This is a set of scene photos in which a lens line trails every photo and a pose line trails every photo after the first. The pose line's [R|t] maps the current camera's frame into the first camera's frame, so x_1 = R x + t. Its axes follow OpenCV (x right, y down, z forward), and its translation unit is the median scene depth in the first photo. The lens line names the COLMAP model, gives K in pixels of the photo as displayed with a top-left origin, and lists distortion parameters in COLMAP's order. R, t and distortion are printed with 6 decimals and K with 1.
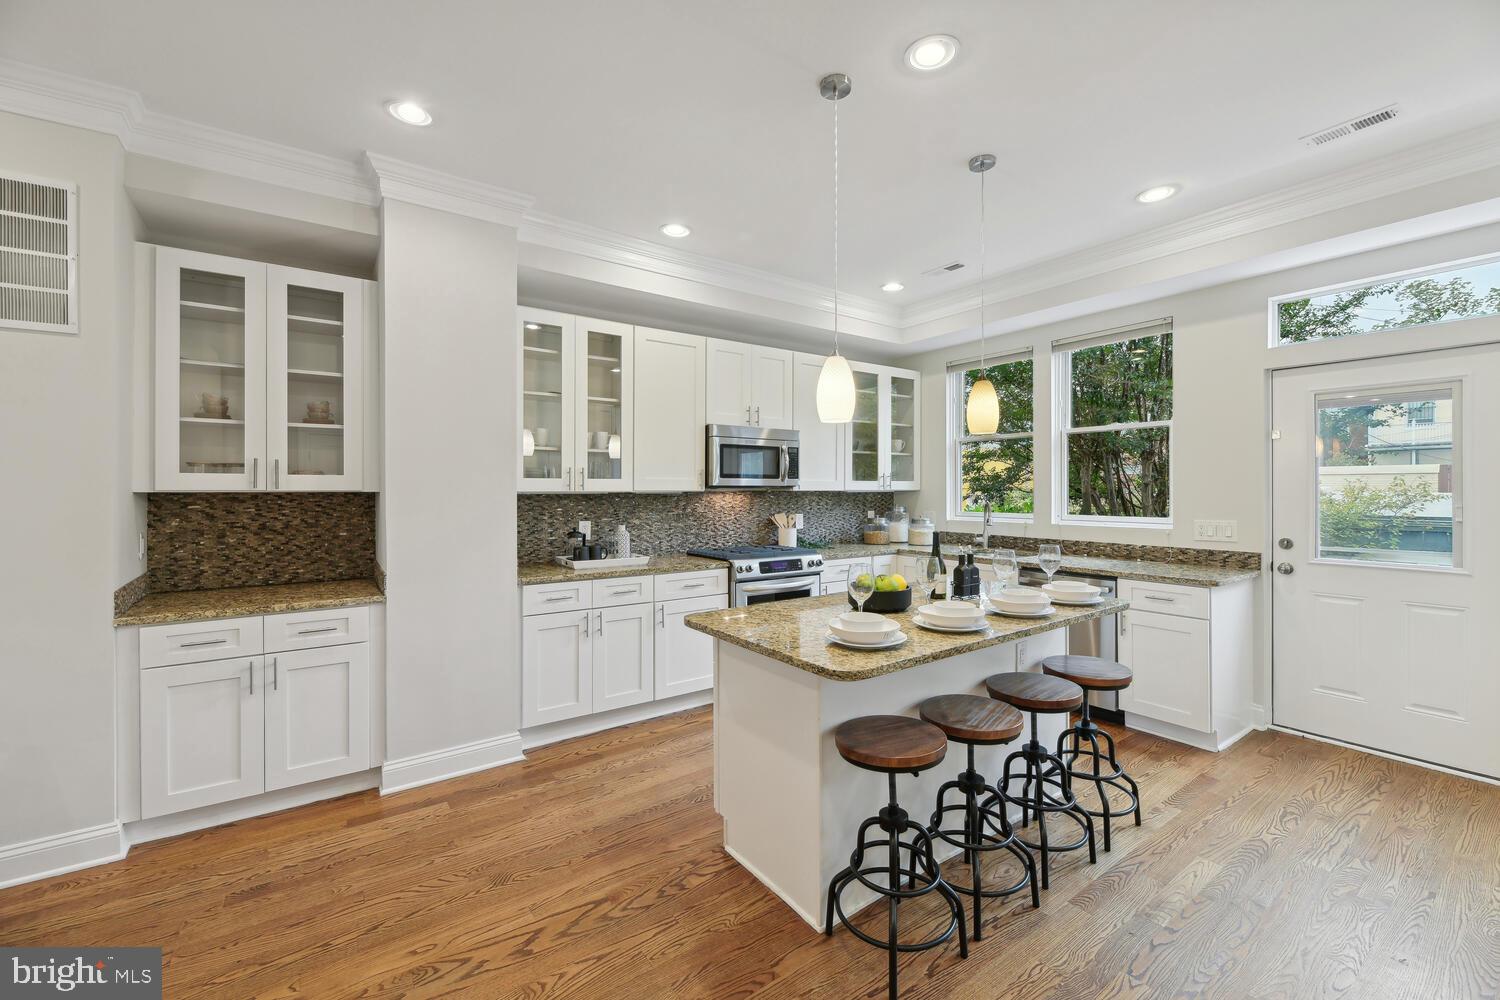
lens RADIAL K [[621.6, 0, 752.7], [0, 621.6, 495.8], [0, 0, 1]] dist [-0.003746, -0.001988]
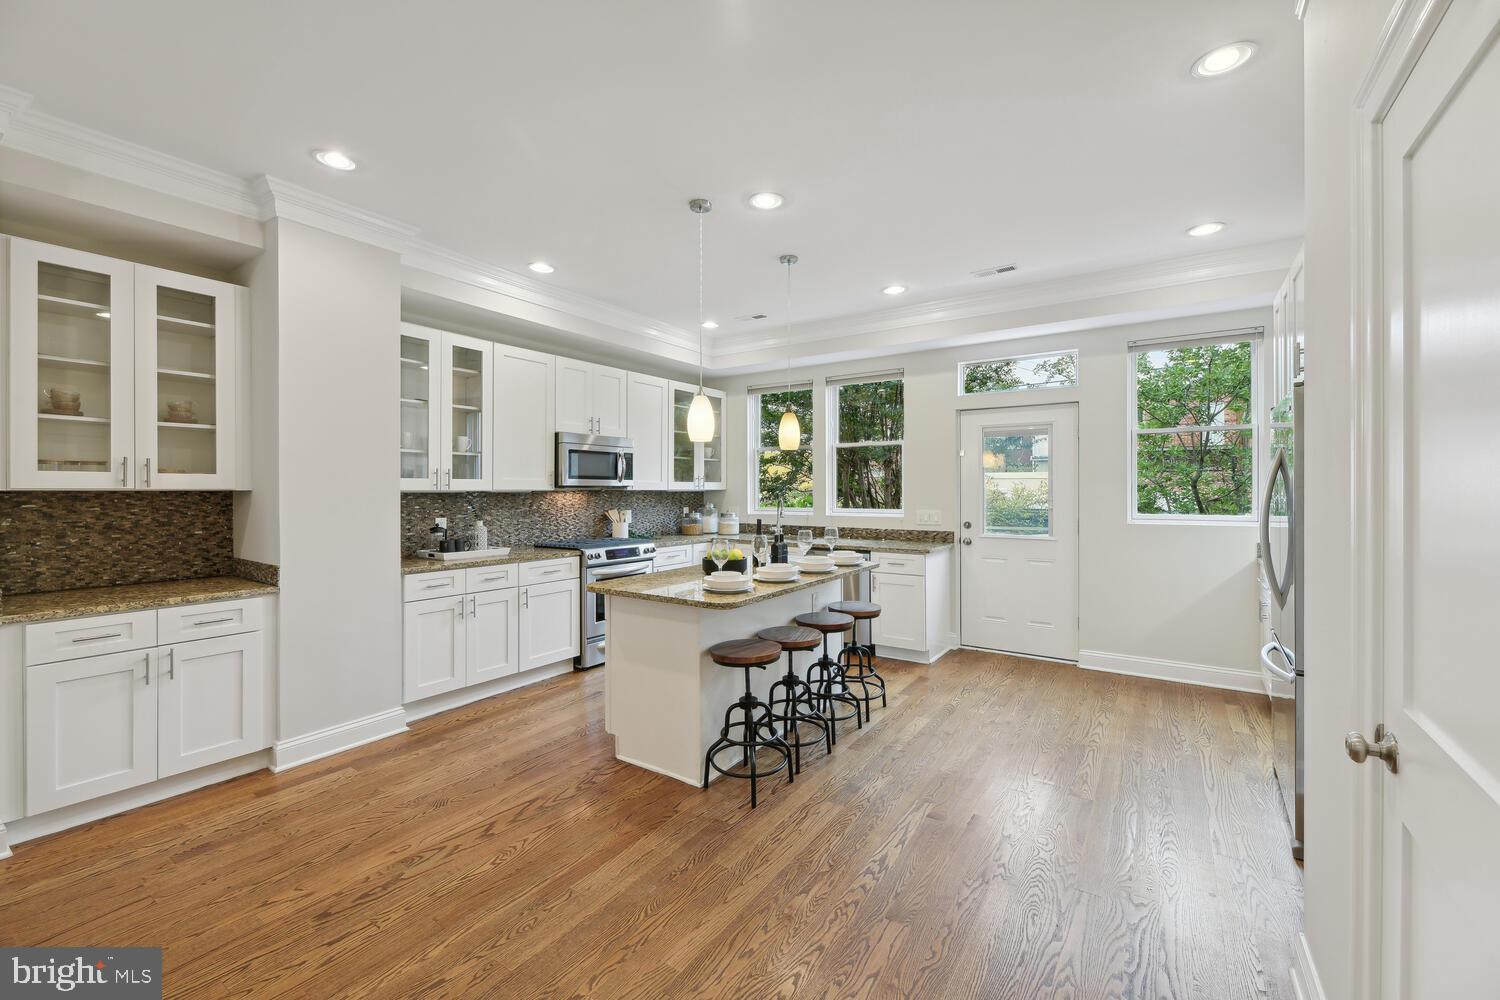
lens RADIAL K [[621.6, 0, 755.9], [0, 621.6, 498.3], [0, 0, 1]] dist [-0.003746, -0.001988]
pose [[0.936236, -0.003569, 0.351355, -0.165909], [0.002189, 0.999988, 0.004326, 0.004025], [-0.351366, -0.003281, 0.936232, -0.252543]]
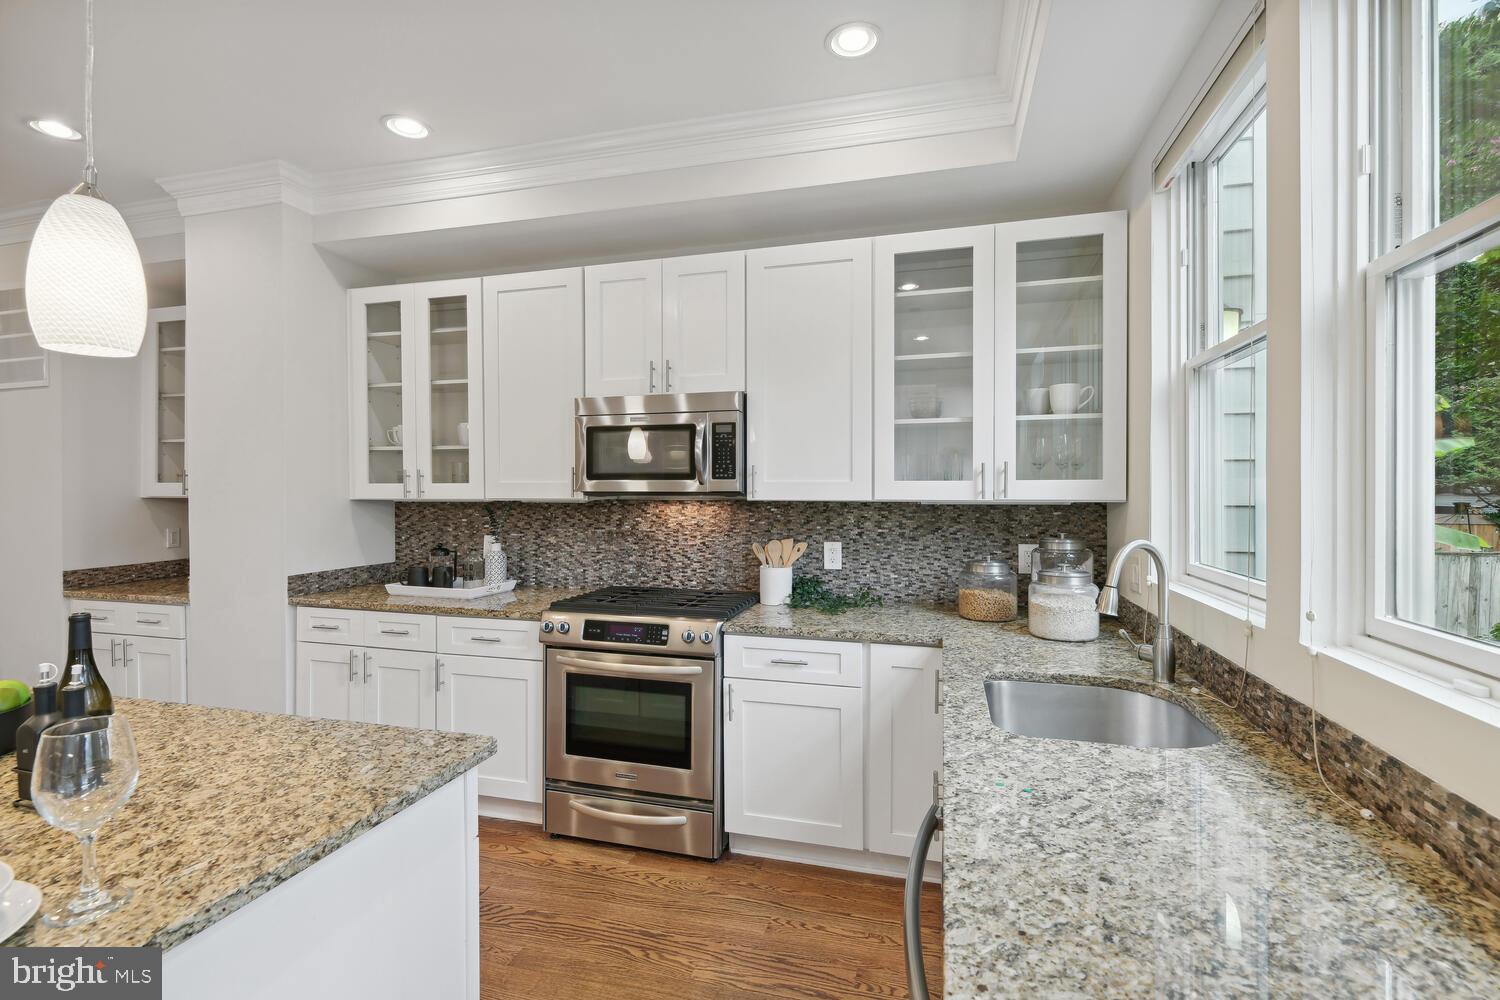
lens RADIAL K [[621.6, 0, 746.8], [0, 621.6, 497.6], [0, 0, 1]] dist [-0.003746, -0.001988]
pose [[0.647540, 0.002496, -0.762027, 0.682348], [-0.012063, 0.999903, -0.006975, -0.008624], [0.761936, 0.013708, 0.647507, 0.891337]]
